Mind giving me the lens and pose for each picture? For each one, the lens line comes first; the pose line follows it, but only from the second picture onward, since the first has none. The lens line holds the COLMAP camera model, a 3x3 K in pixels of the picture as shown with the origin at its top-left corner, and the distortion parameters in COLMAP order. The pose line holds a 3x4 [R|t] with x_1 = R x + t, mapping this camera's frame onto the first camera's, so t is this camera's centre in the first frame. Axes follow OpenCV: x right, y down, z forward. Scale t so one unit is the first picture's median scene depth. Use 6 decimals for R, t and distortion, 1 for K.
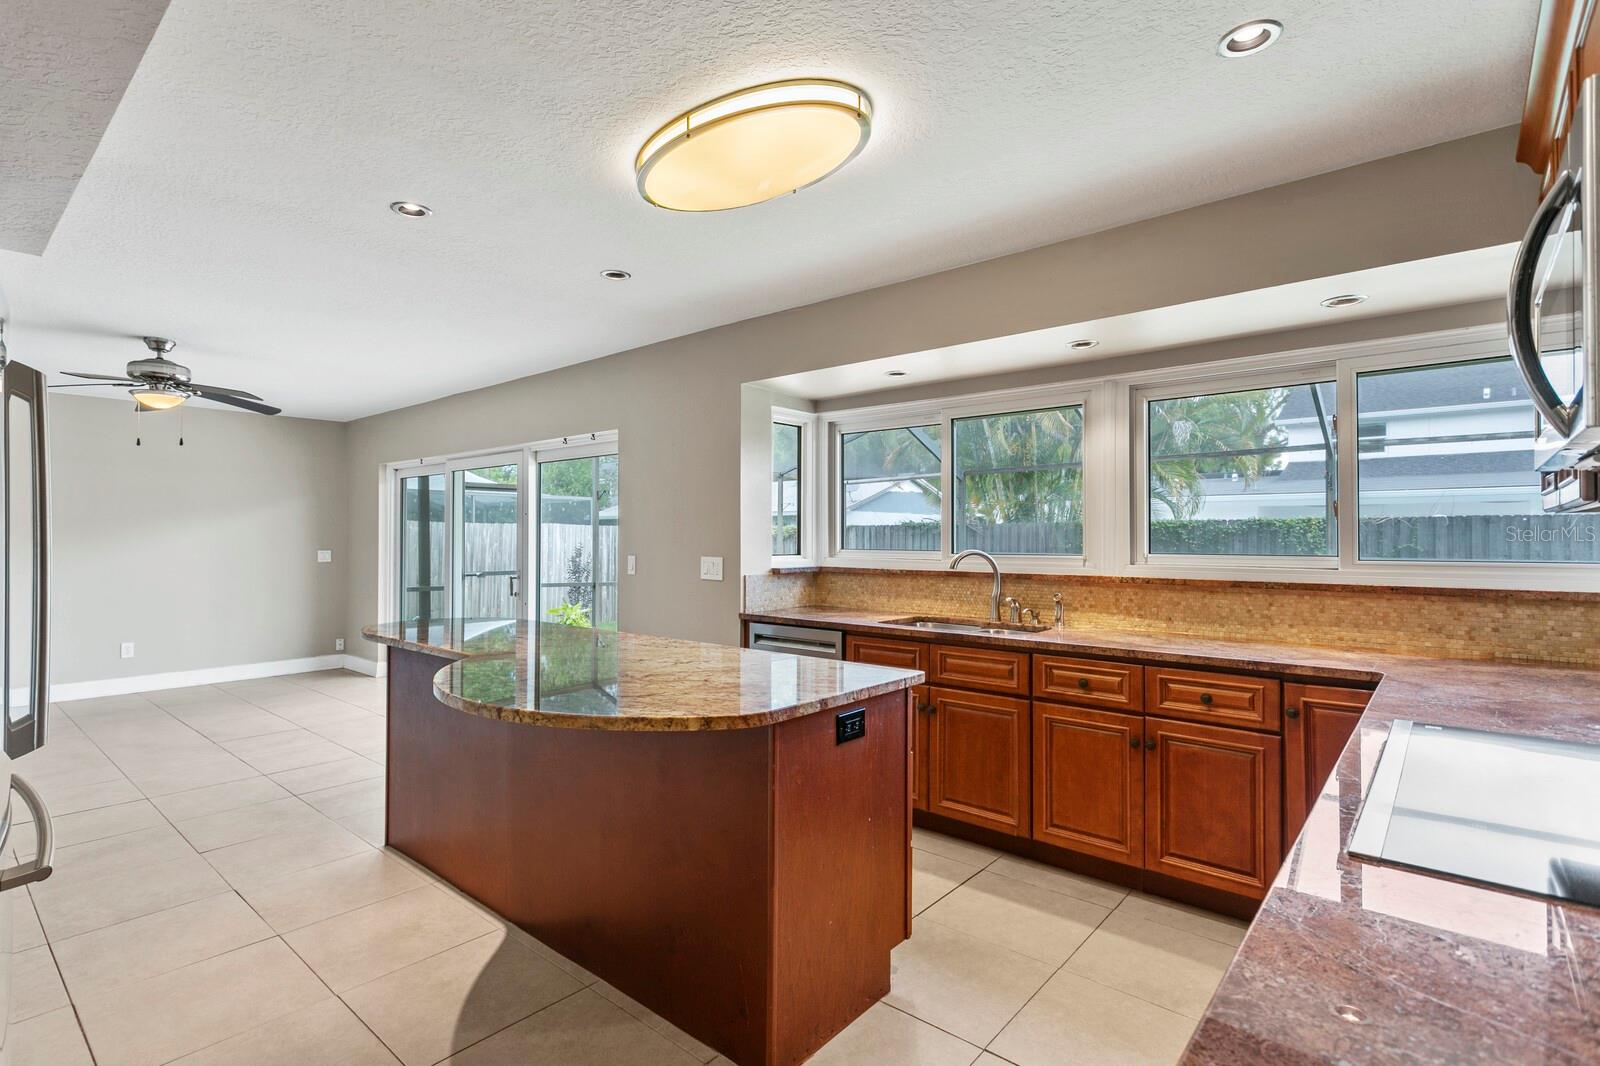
lens RADIAL K [[768.1, 0, 793.3], [0, 768.1, 537.7], [0, 0, 1]] dist [-0.000184, 0.001599]
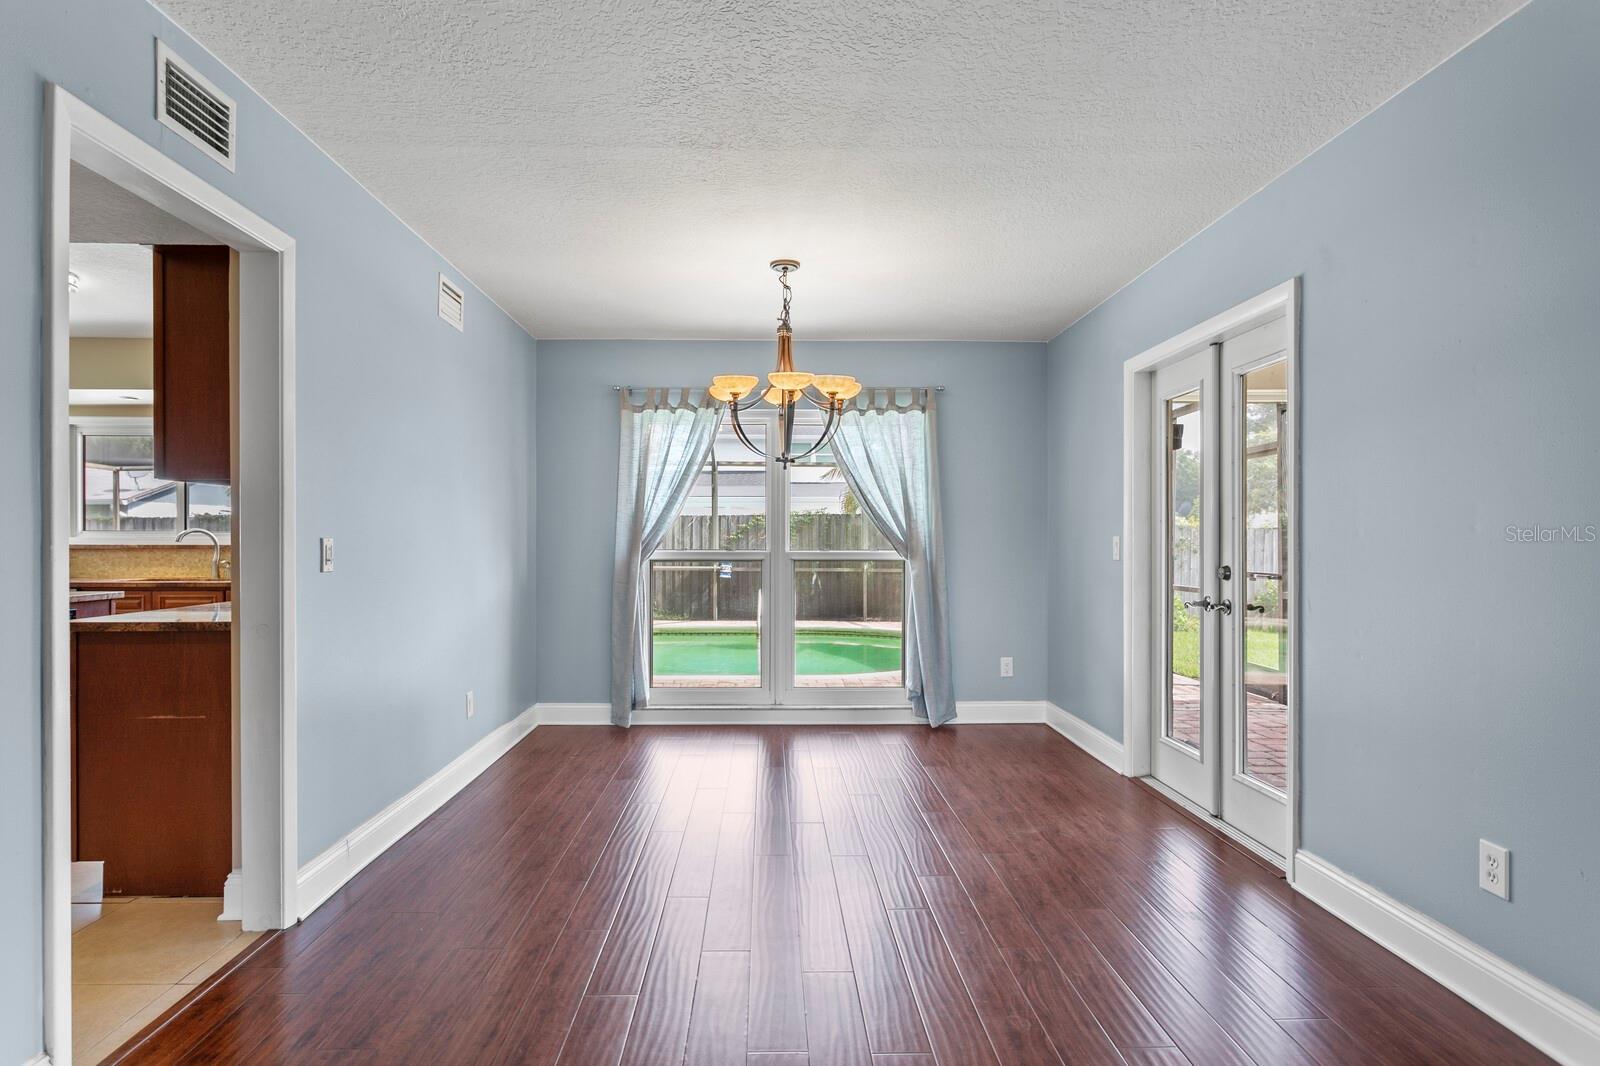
lens RADIAL K [[836.4, 0, 778.5], [0, 836.4, 537.7], [0, 0, 1]] dist [-0.007505, 0.001881]
pose [[0.750751, 0.000111, 0.660585, 0.021094], [-0.000542, 1.000000, 0.000448, 0.028894], [-0.660585, -0.000695, 0.750751, -0.820316]]
